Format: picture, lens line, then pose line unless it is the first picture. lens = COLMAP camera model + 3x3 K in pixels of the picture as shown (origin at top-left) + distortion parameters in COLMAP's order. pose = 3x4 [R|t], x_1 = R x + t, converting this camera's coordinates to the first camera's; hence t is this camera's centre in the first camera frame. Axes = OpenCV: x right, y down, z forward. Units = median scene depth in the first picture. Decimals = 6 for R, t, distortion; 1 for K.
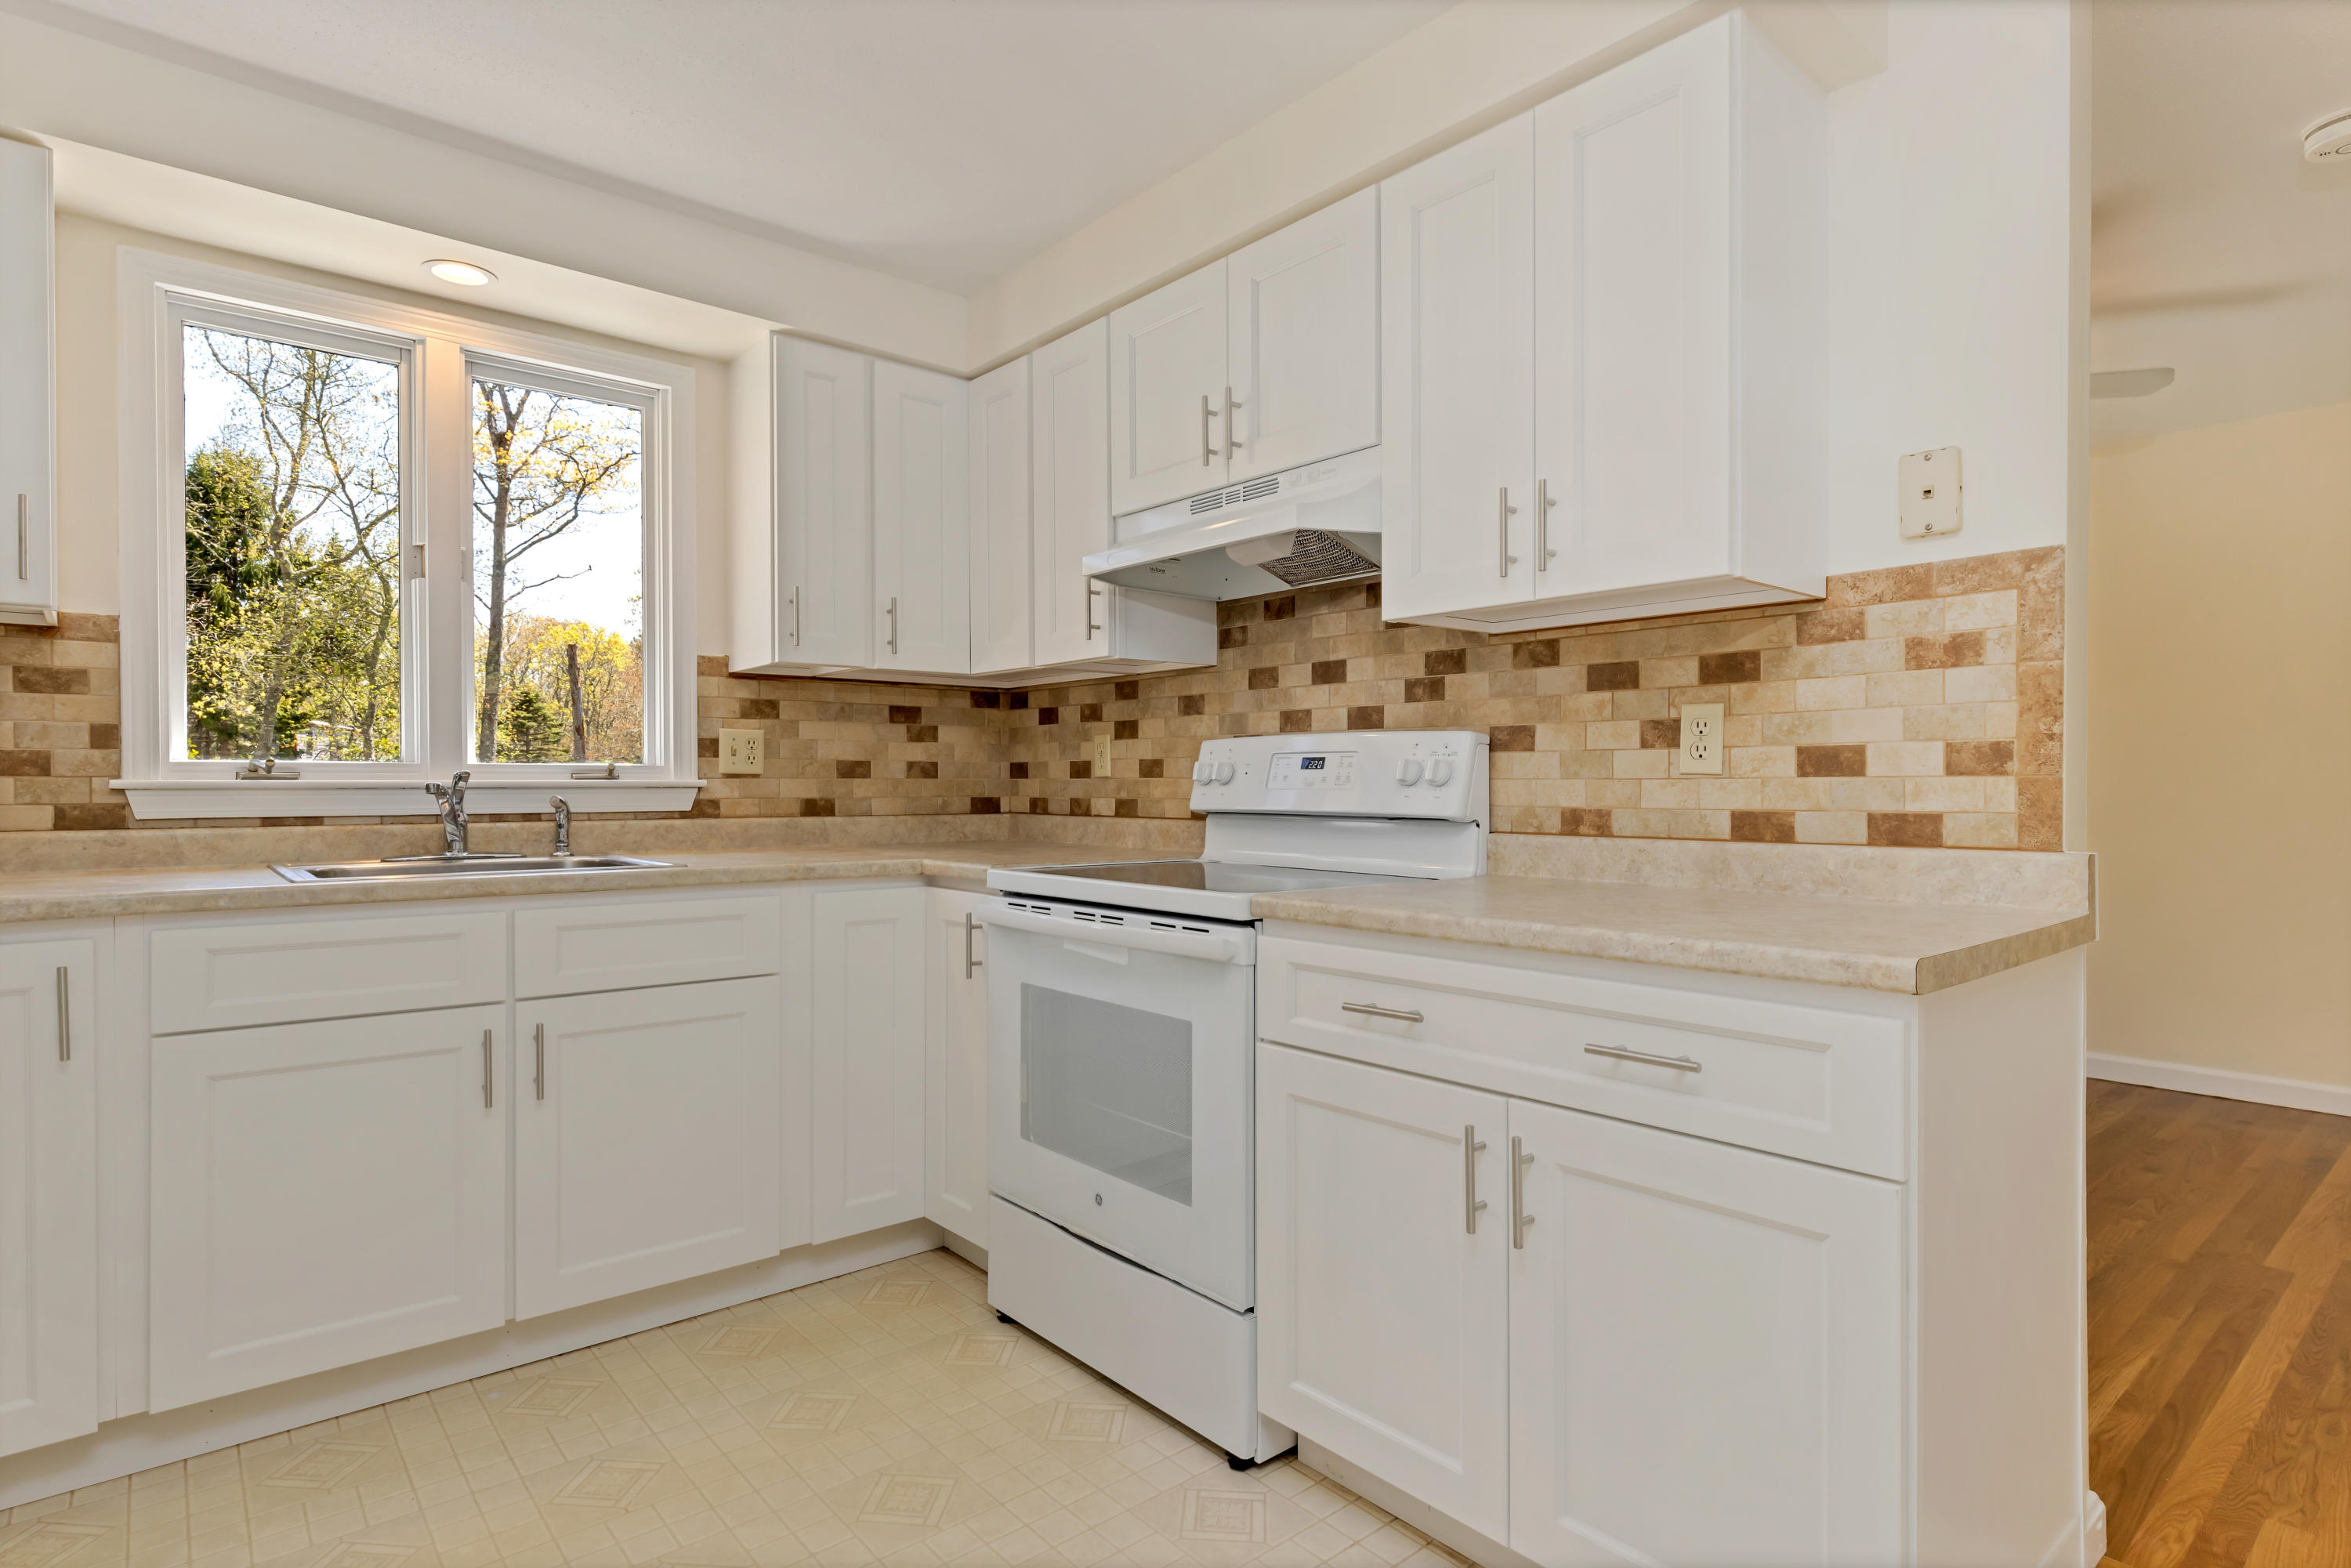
lens RADIAL K [[1220.0, 0, 1175.5], [0, 1220.0, 787.3], [0, 0, 1]] dist [-0.000902, 0.000831]
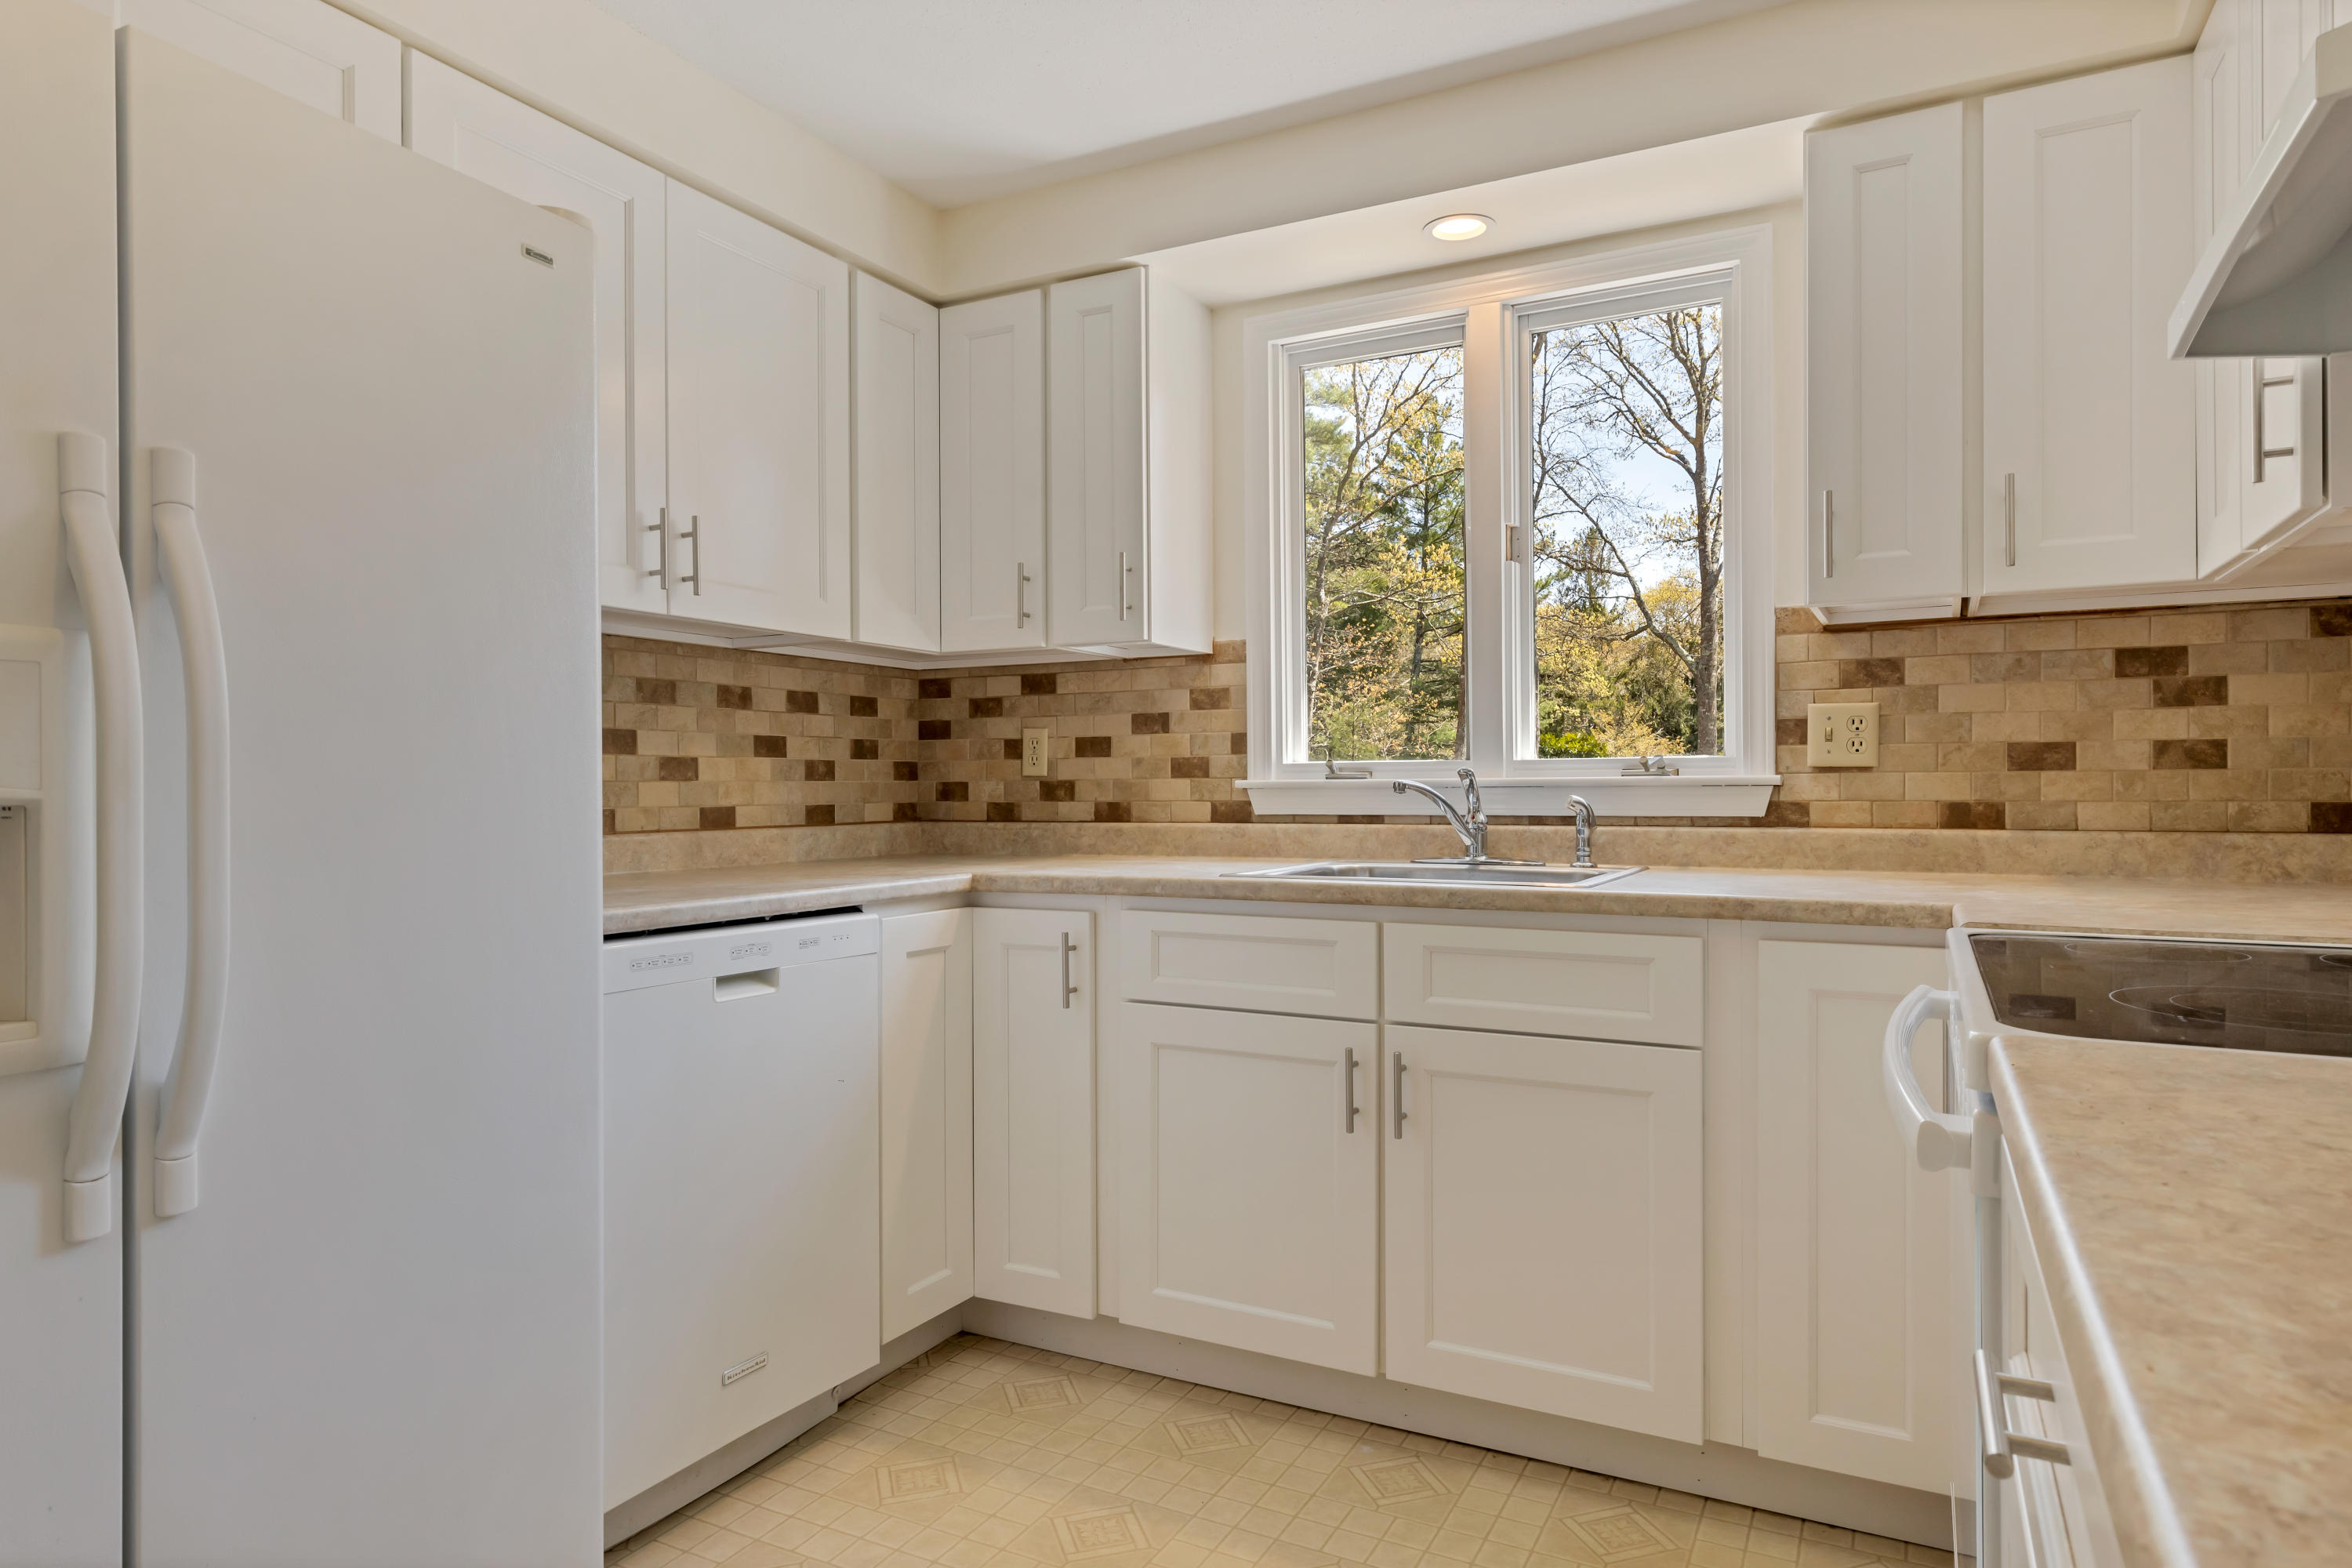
lens RADIAL K [[1384.7, 0, 1175.4], [0, 1384.7, 789.4], [0, 0, 1]] dist [0.004221, -0.000107]
pose [[0.370584, -0.001315, -0.928798, 0.253452], [0.001340, 0.999999, -0.000881, 0.002664], [0.928798, -0.000918, 0.370585, 0.342679]]
